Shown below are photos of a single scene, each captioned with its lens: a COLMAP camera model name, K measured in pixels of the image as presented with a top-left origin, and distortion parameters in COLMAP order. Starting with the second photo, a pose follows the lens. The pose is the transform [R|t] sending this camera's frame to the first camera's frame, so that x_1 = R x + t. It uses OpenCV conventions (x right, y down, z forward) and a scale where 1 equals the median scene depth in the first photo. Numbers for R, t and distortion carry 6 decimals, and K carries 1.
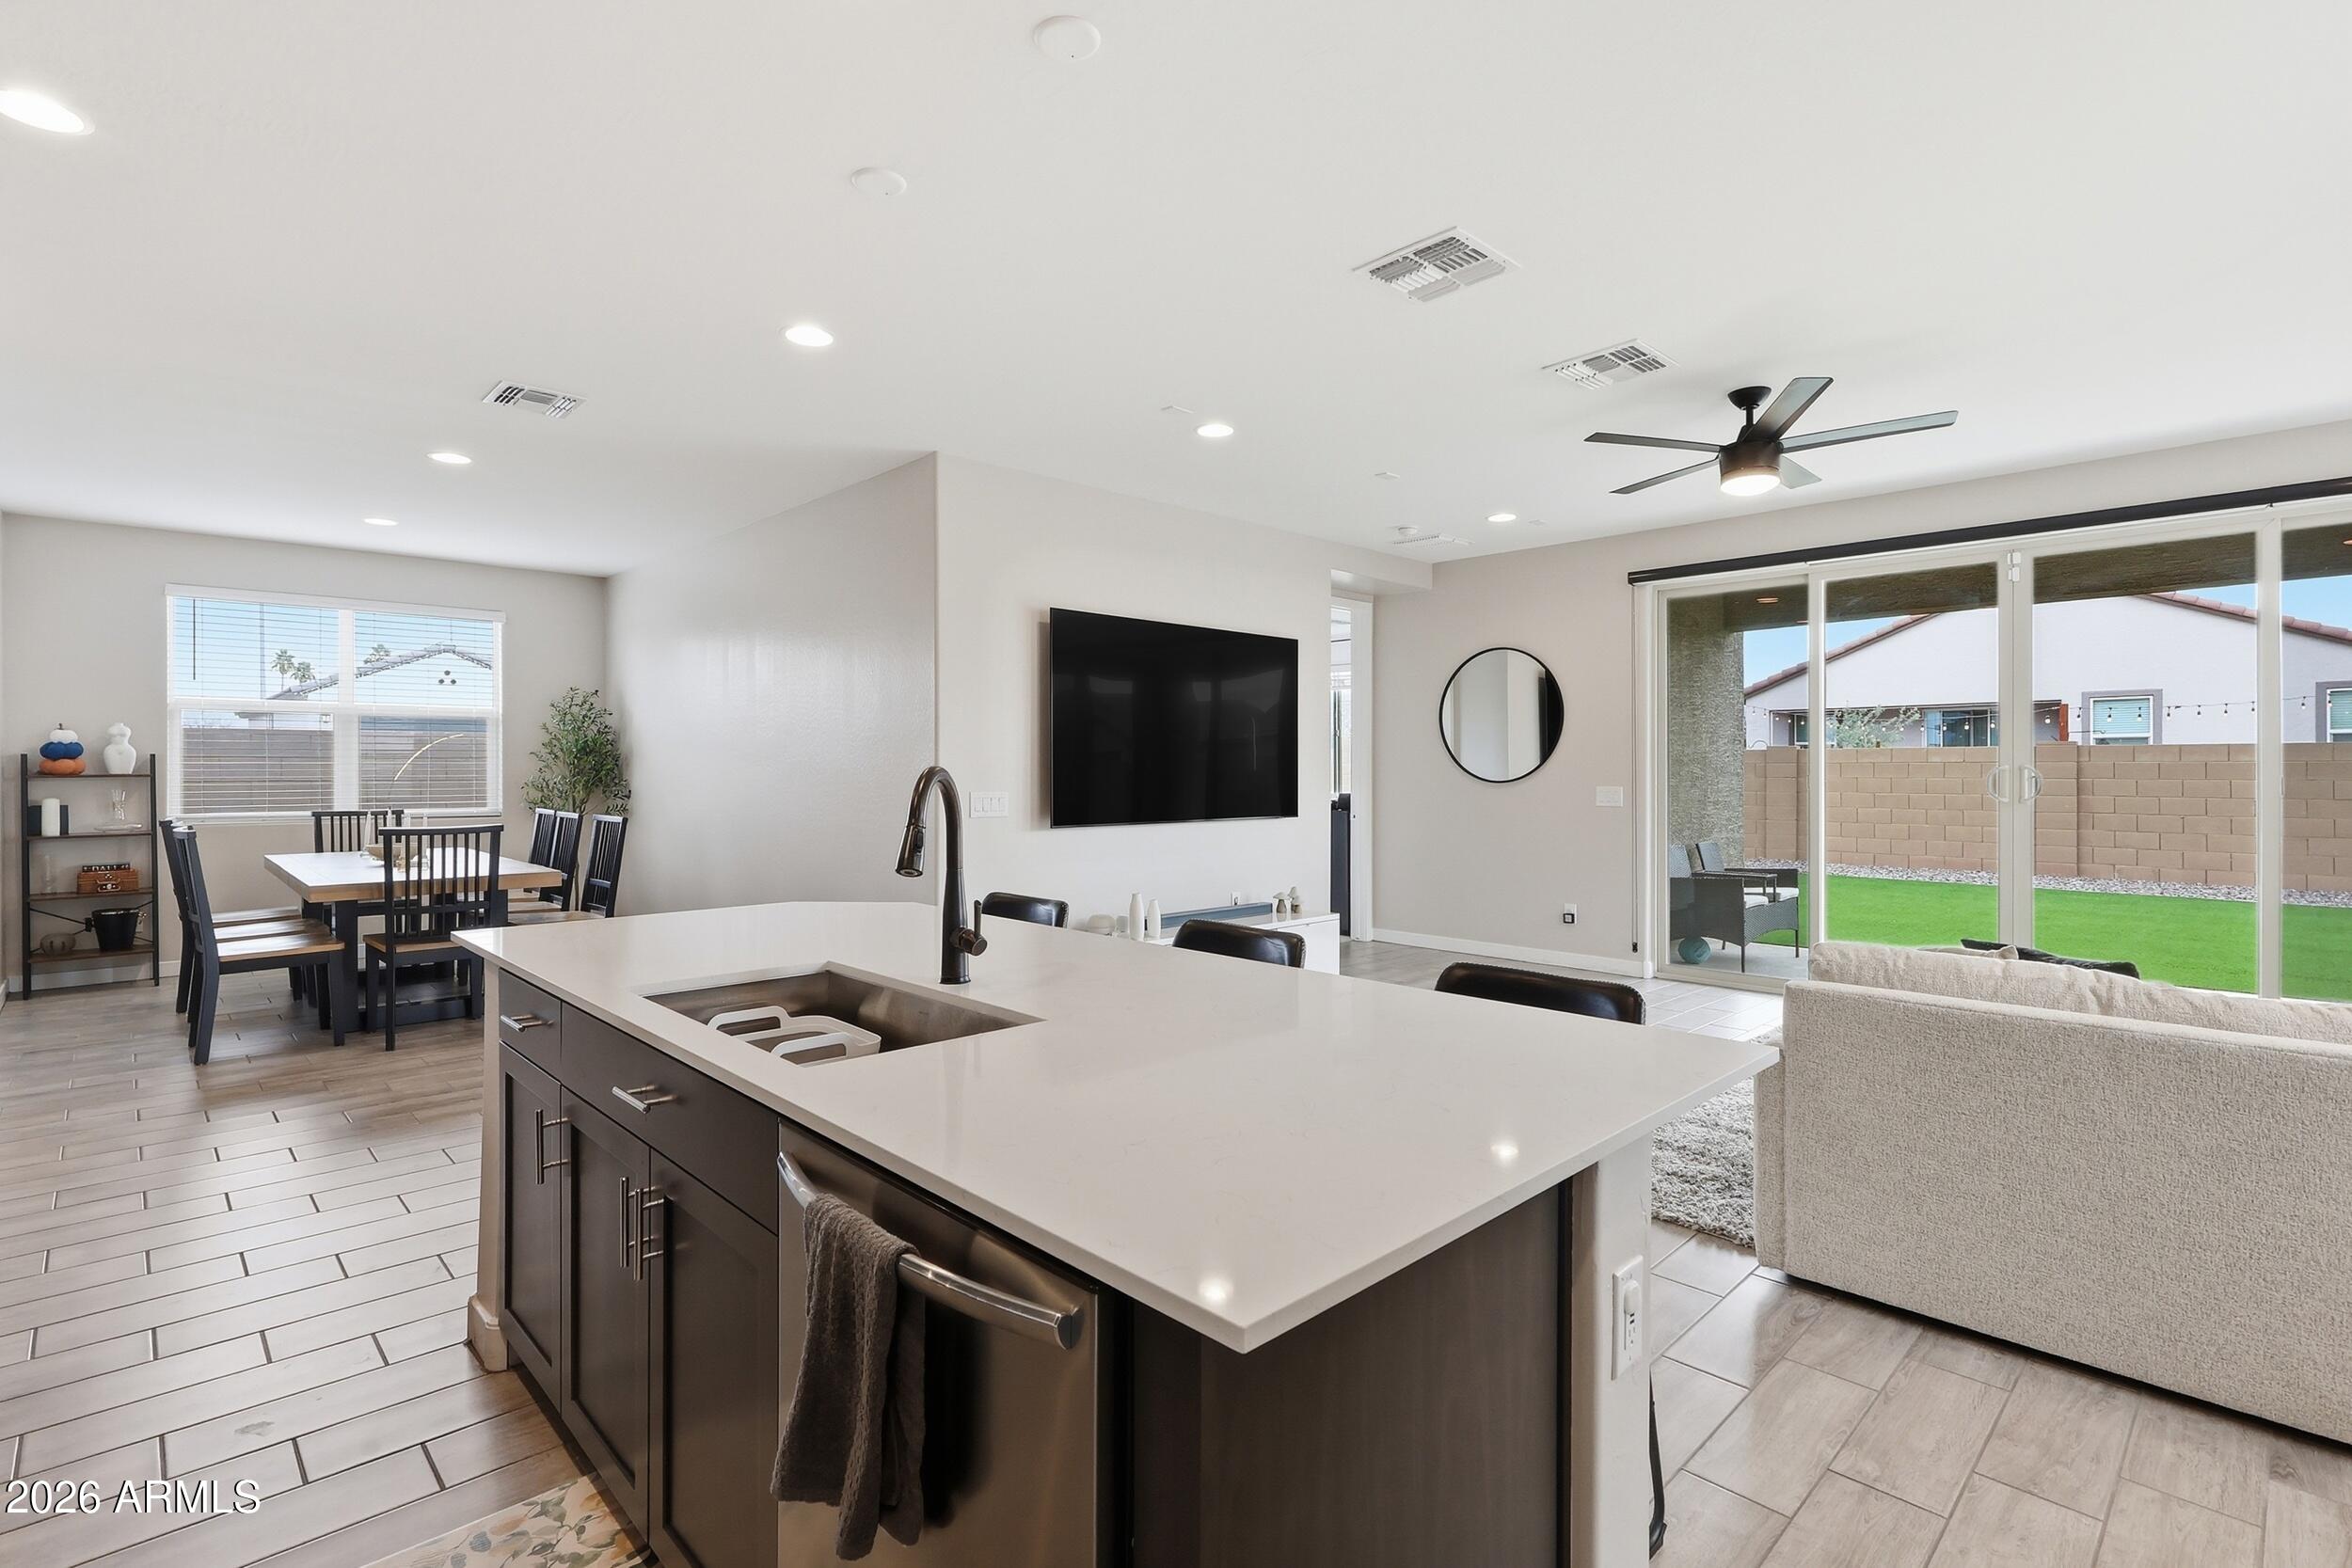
lens RADIAL K [[1109.5, 0, 1143.4], [0, 1109.5, 774.0], [0, 0, 1]] dist [-0.002530, -0.002000]
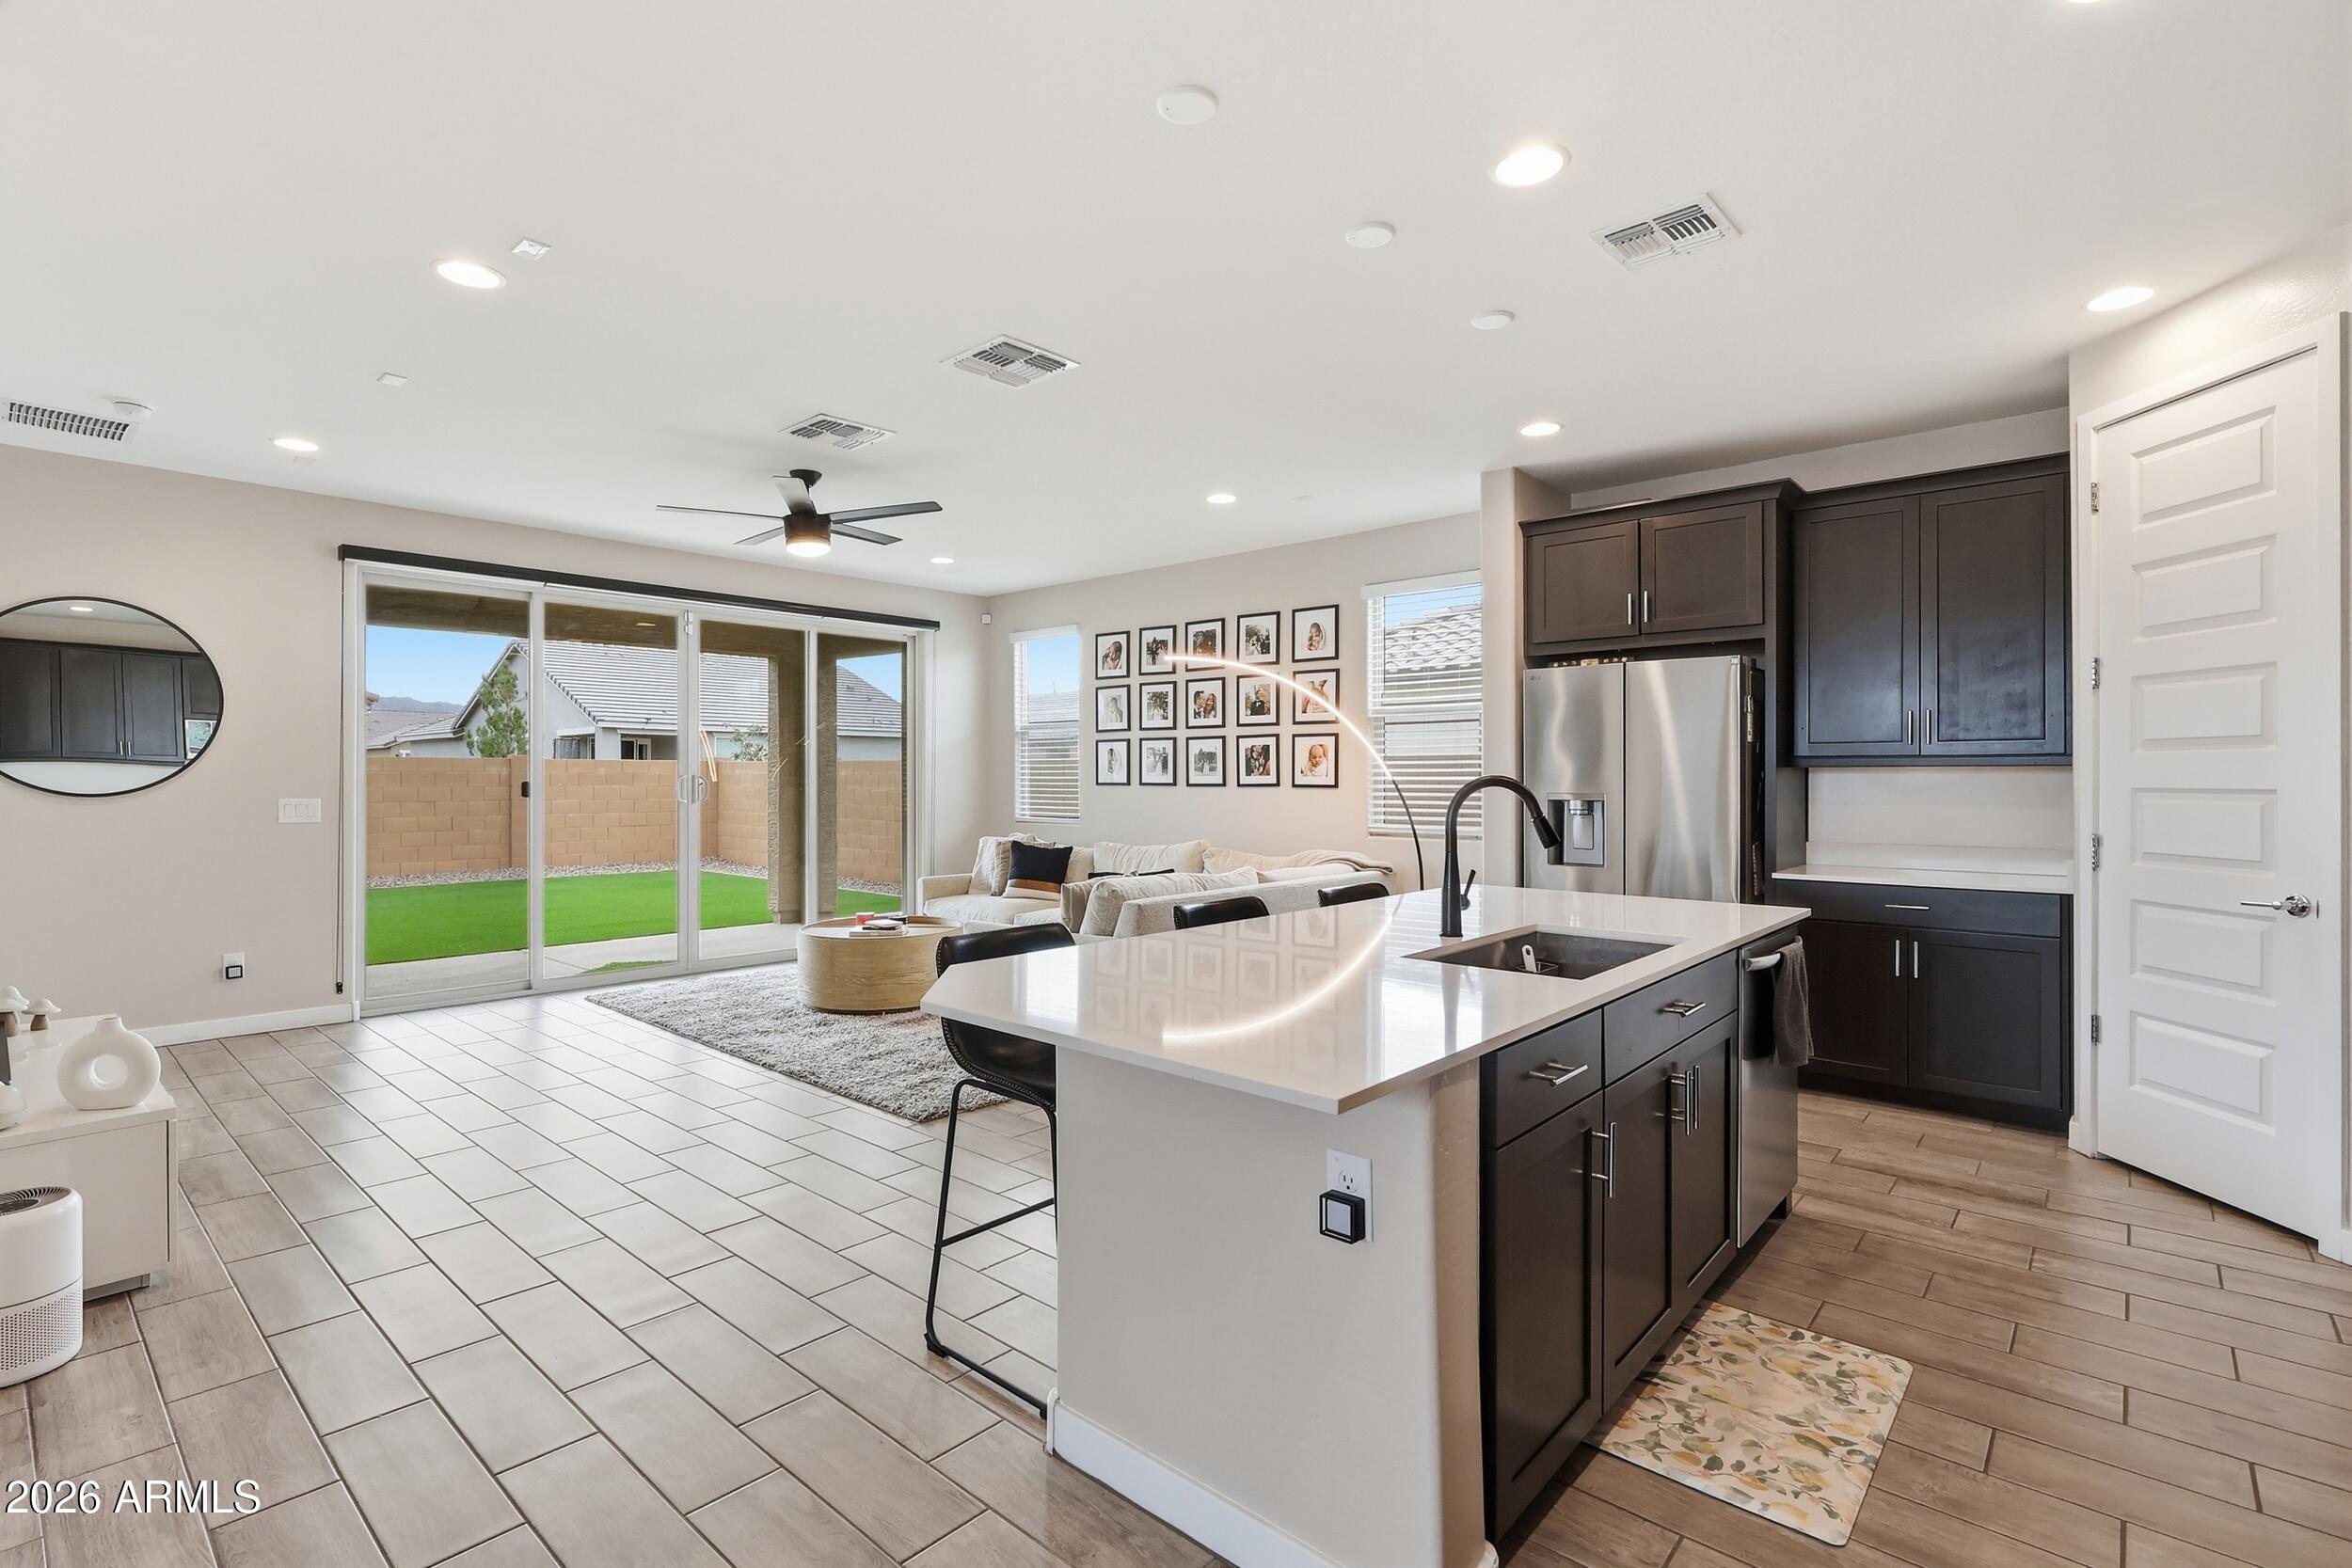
lens RADIAL K [[1109.5, 0, 1165.3], [0, 1109.5, 781.6], [0, 0, 1]] dist [-0.002530, -0.002000]
pose [[-0.104308, -0.002399, 0.994542, -0.856584], [0.001877, 0.999995, 0.002609, -0.003507], [-0.994543, 0.002138, -0.104303, 0.861567]]
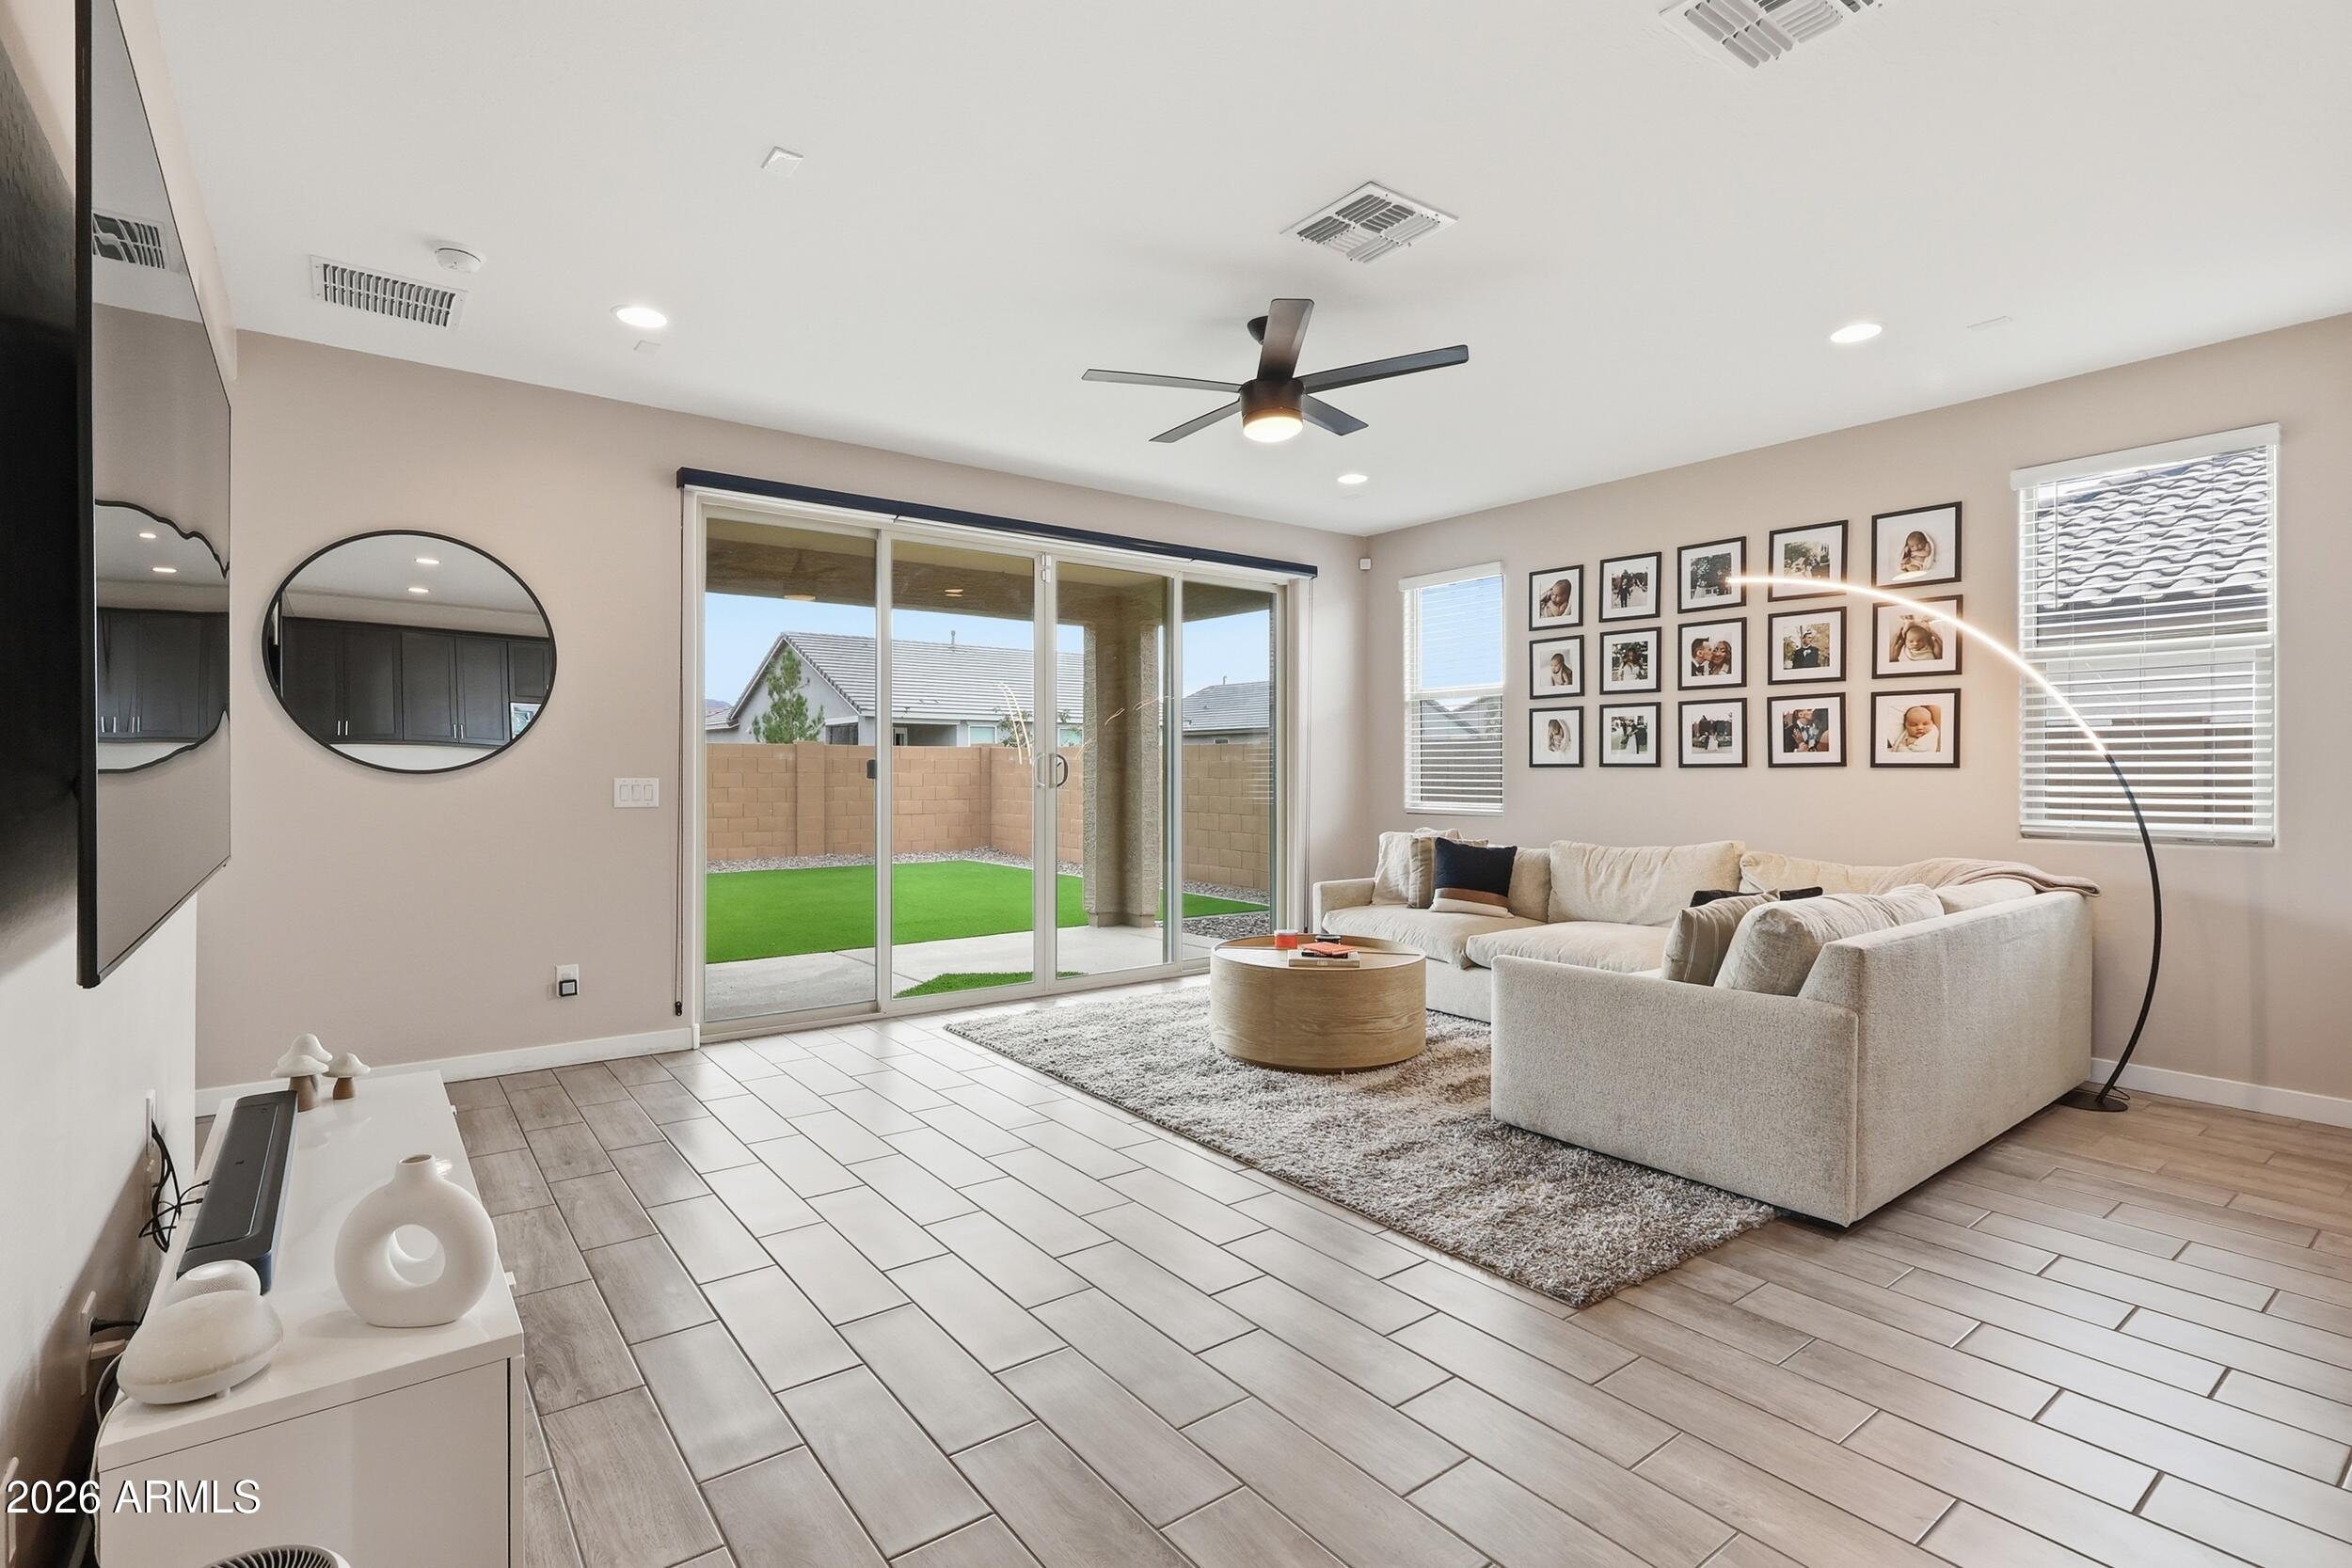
lens RADIAL K [[1109.5, 0, 1142.8], [0, 1109.5, 779.8], [0, 0, 1]] dist [-0.002530, -0.002000]
pose [[0.098074, -0.008006, 0.995147, -0.409176], [0.001488, 0.999968, 0.007898, 0.014232], [-0.995178, 0.000706, 0.098082, 1.194633]]
